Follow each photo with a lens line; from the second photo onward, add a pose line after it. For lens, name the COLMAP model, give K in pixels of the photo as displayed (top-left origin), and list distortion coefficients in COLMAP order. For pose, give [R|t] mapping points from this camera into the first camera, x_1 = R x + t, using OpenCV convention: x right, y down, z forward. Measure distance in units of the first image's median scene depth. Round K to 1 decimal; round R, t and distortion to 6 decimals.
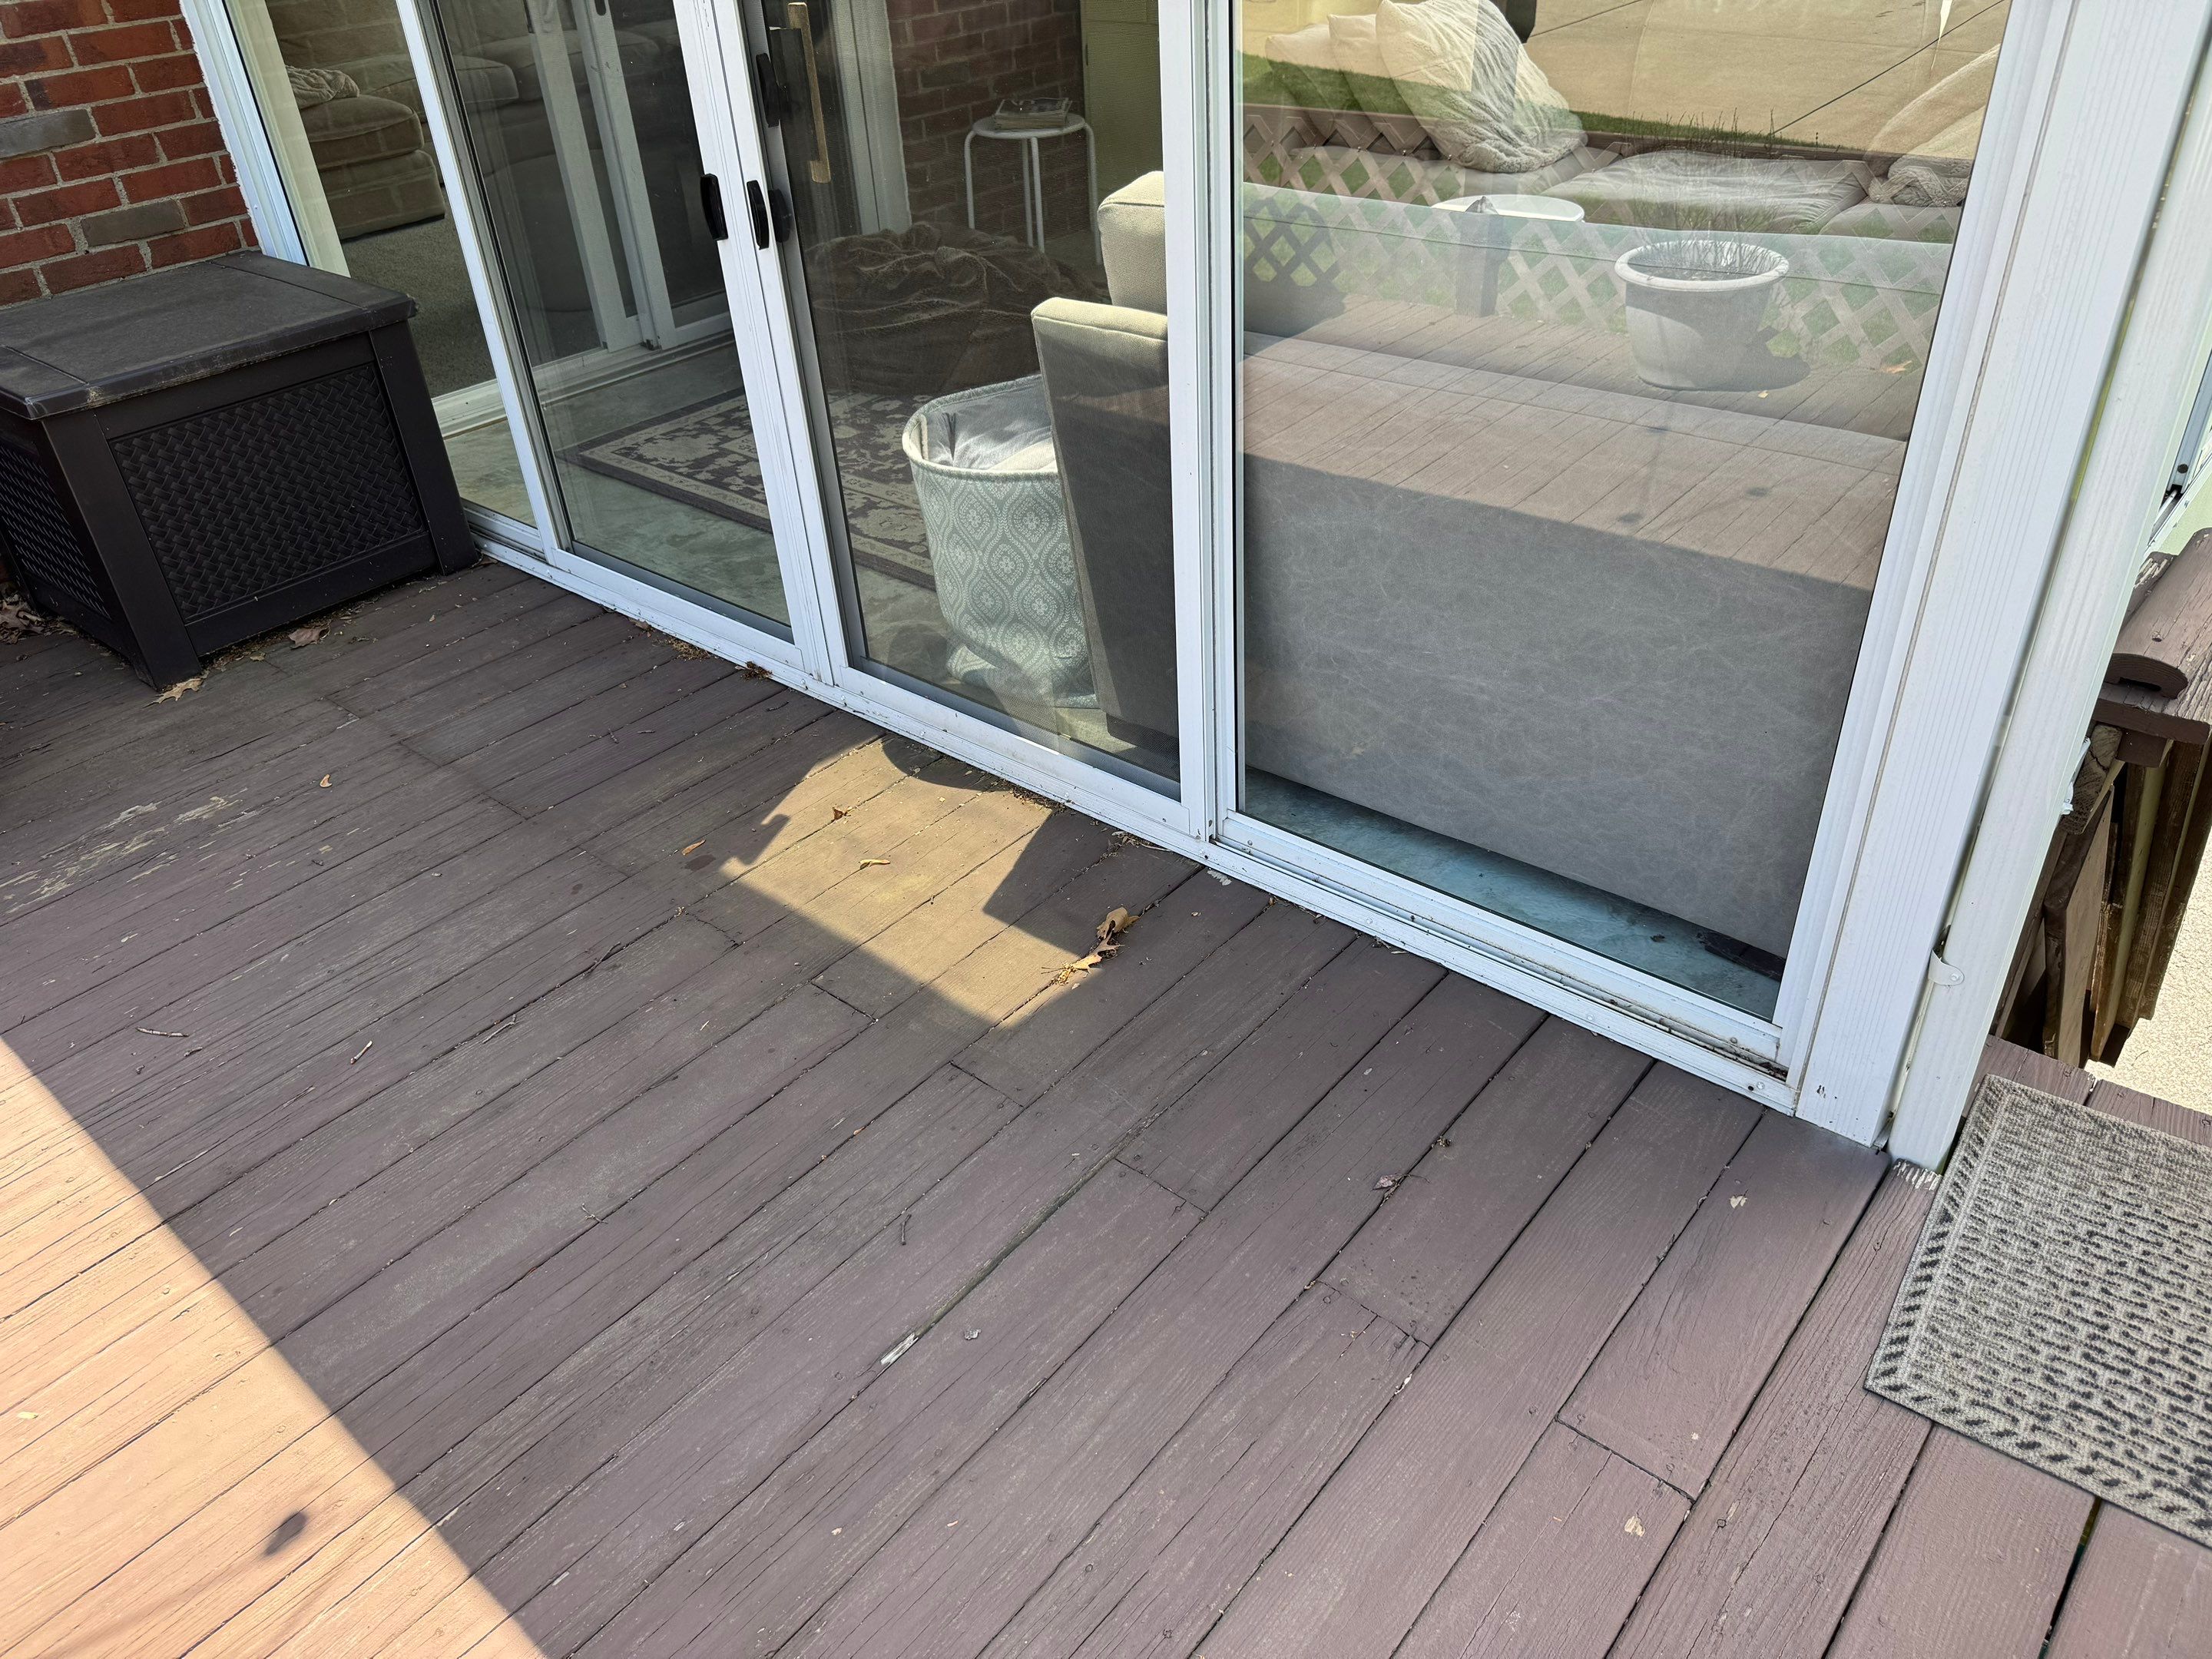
lens RADIAL K [[1570.1, 0, 1091.1], [0, 1570.1, 812.0], [0, 0, 1]] dist [0.057934, -0.067462]
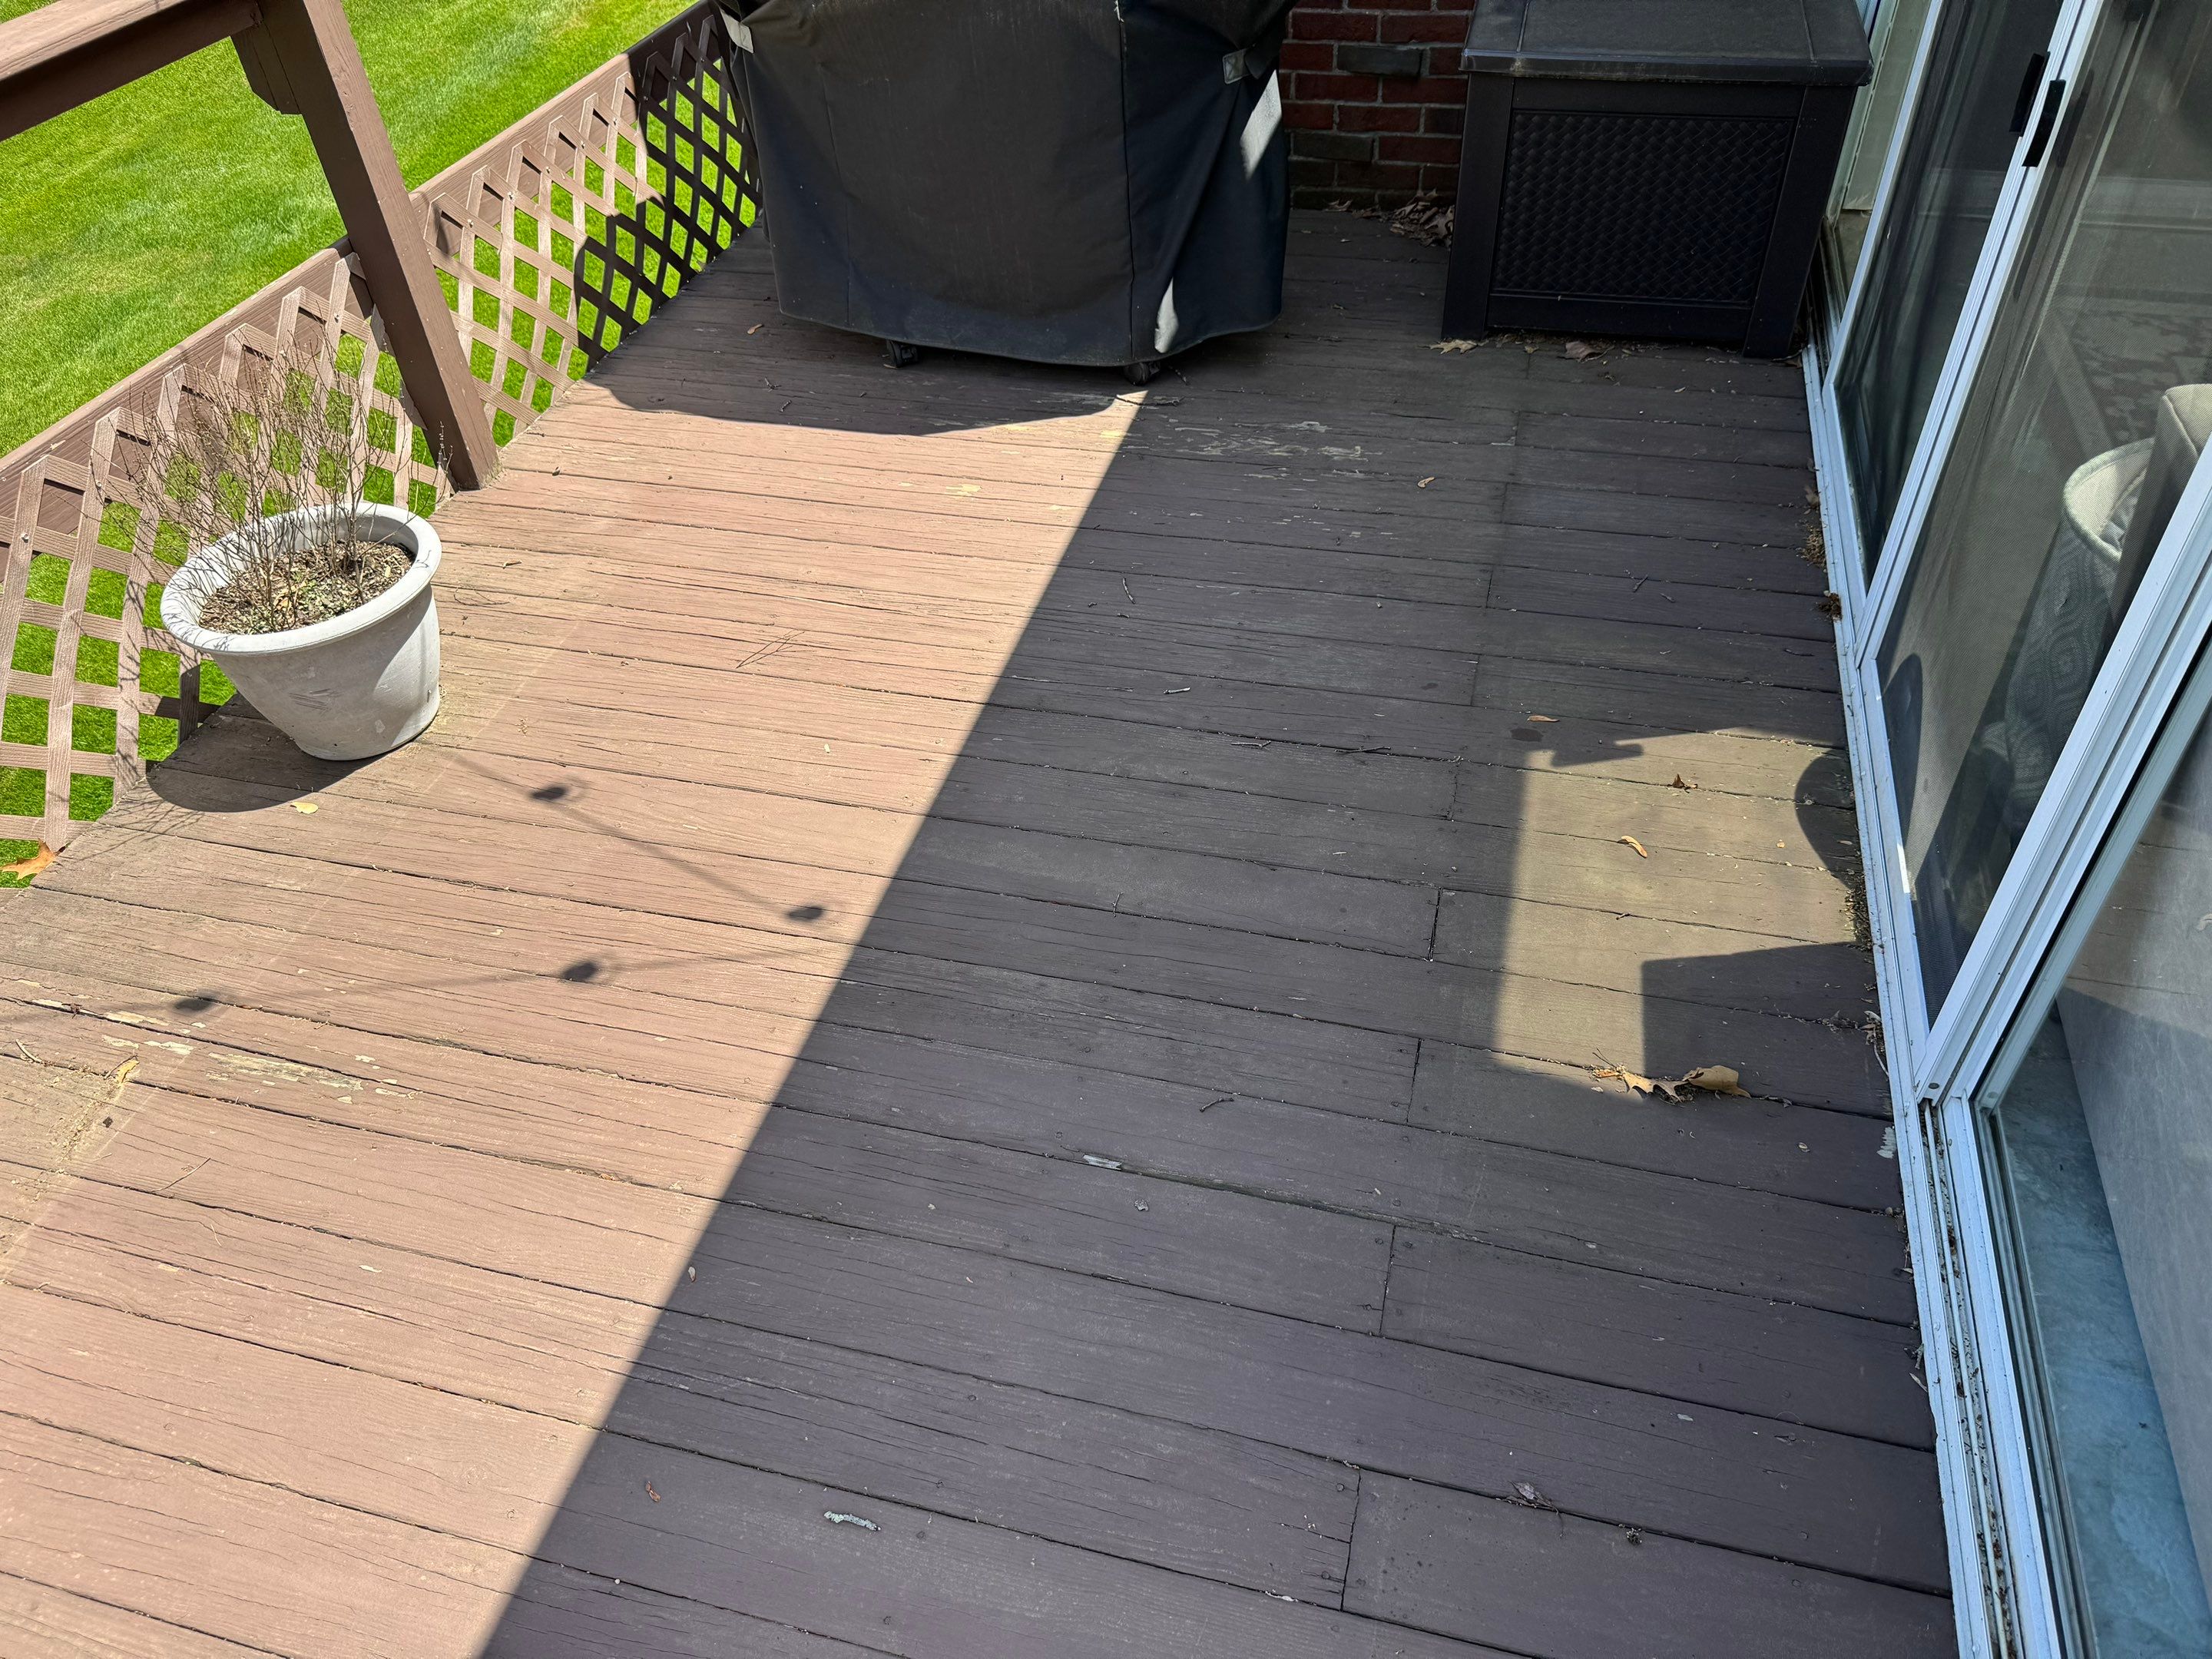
lens RADIAL K [[1558.0, 0, 1087.6], [0, 1558.0, 832.7], [0, 0, 1]] dist [0.103193, -0.149643]
pose [[0.425935, 0.631790, -0.647627, 0.333466], [-0.465297, 0.766853, 0.442081, -0.245109], [0.775937, 0.113042, 0.620599, 0.199935]]
